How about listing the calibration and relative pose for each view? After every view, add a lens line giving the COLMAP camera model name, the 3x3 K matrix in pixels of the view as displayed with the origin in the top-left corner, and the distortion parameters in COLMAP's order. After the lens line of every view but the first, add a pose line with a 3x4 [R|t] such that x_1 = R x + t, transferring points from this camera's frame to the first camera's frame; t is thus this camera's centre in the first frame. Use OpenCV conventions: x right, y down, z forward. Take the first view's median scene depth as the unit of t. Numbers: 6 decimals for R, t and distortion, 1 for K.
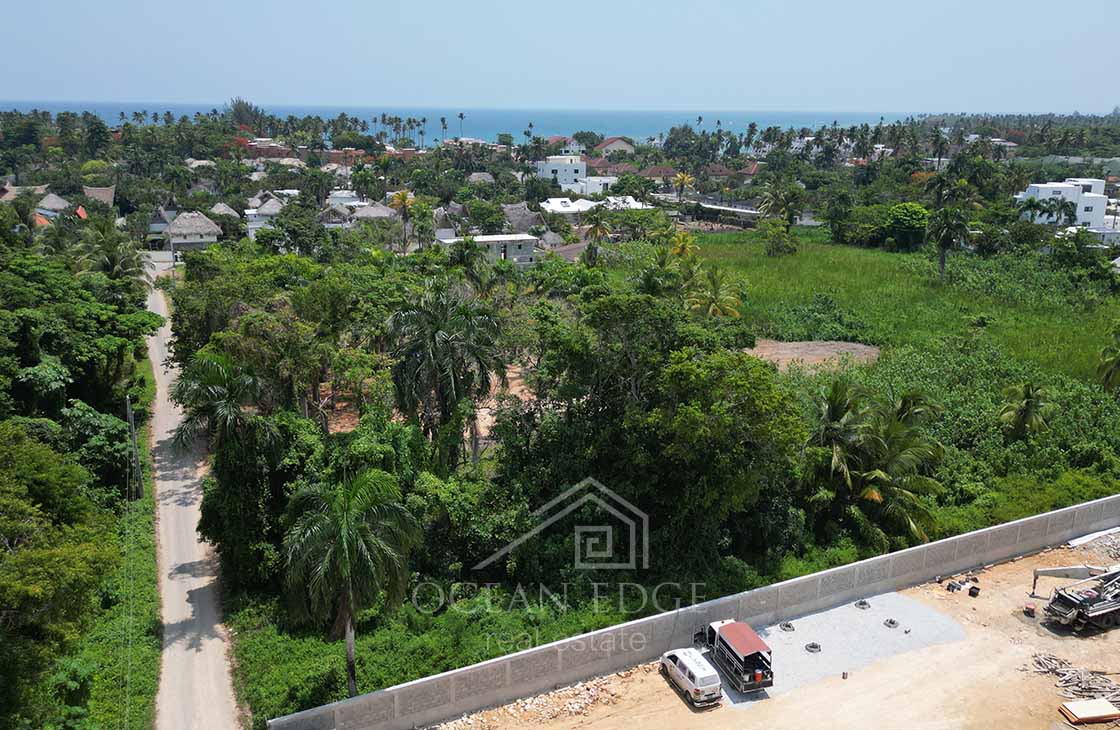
lens RADIAL K [[911.0, 0, 558.9], [0, 911.0, 368.7], [0, 0, 1]] dist [0.065562, -0.060182]
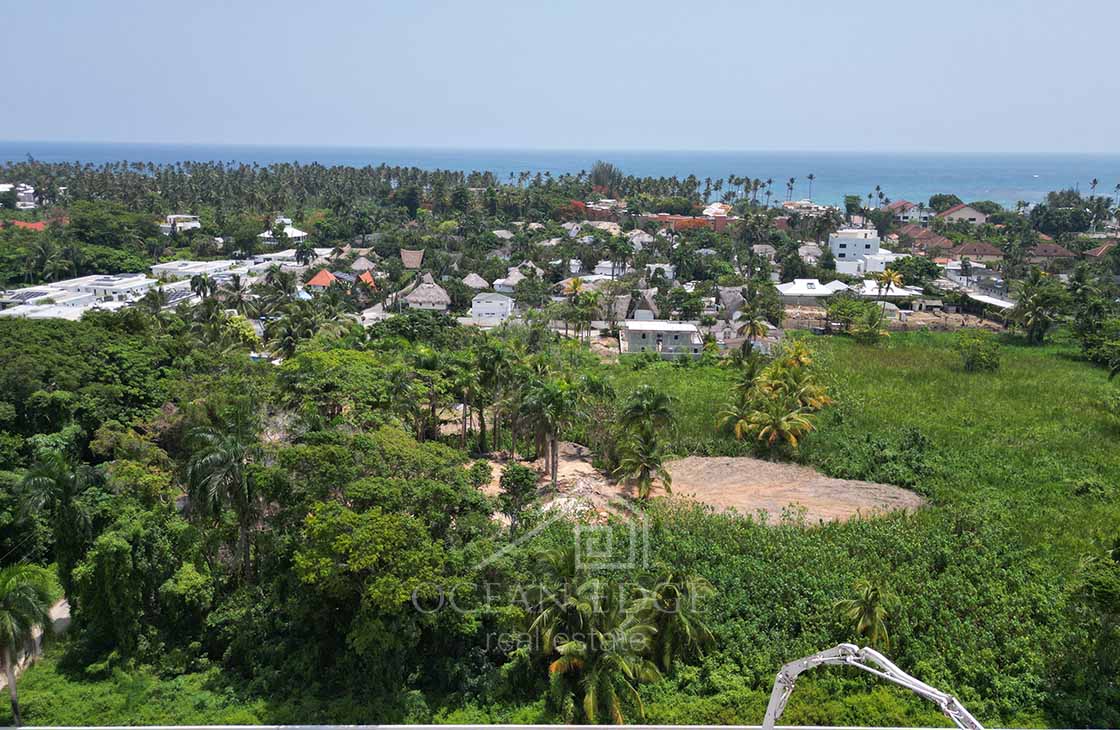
lens RADIAL K [[911.0, 0, 557.5], [0, 911.0, 367.1], [0, 0, 1]] dist [0.065562, -0.060182]
pose [[0.900562, 0.100916, -0.422851, 0.260400], [-0.120485, 0.992519, -0.019731, -0.061035], [0.417697, 0.068716, 0.905984, 0.014207]]
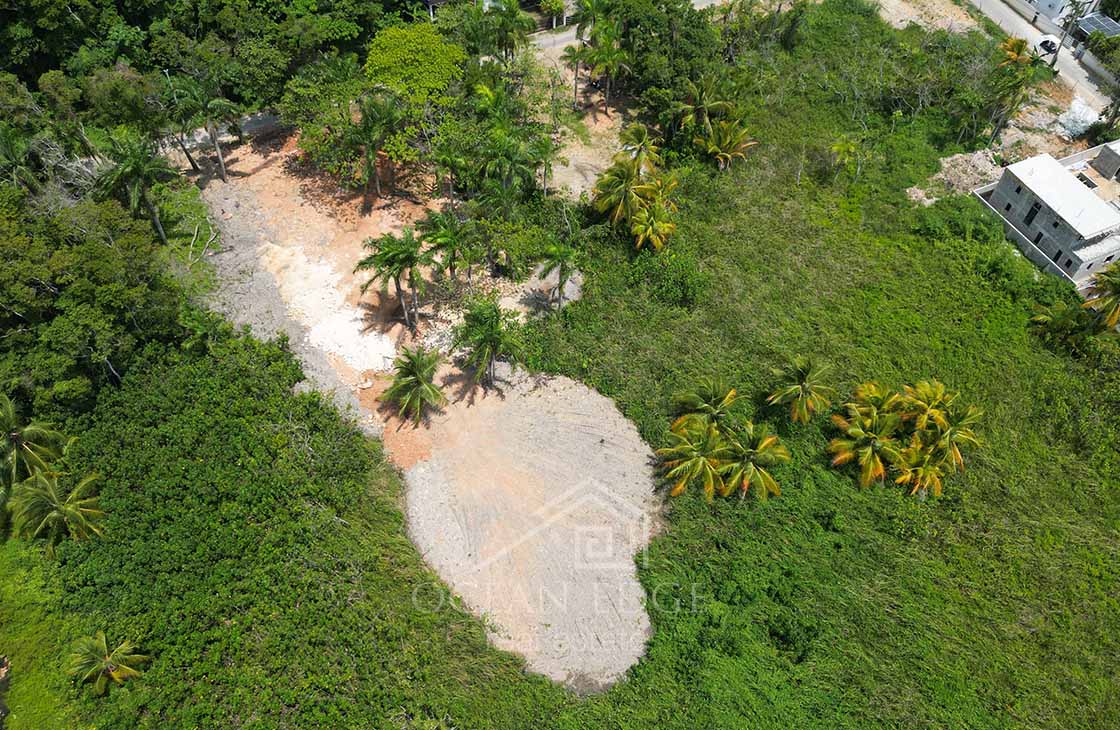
lens RADIAL K [[911.0, 0, 549.4], [0, 911.0, 340.3], [0, 0, 1]] dist [0.065562, -0.060182]
pose [[0.045644, 0.779300, -0.624987, 0.375431], [-0.301687, 0.607180, 0.735063, -0.423961], [0.952314, 0.154999, 0.262819, 0.498839]]
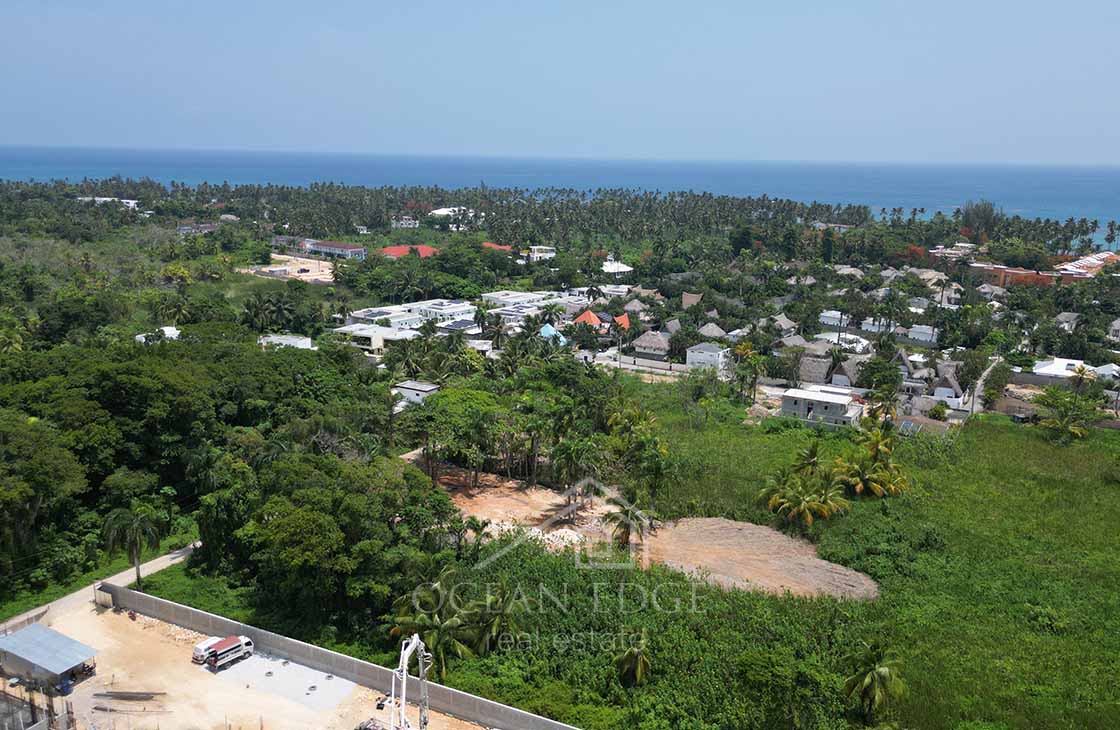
lens RADIAL K [[911.0, 0, 558.6], [0, 911.0, 368.5], [0, 0, 1]] dist [0.065562, -0.060182]
pose [[0.606620, 0.180993, -0.774115, 0.573149], [-0.228810, 0.972286, 0.048024, -0.151255], [0.761353, 0.147993, 0.631221, 0.054186]]
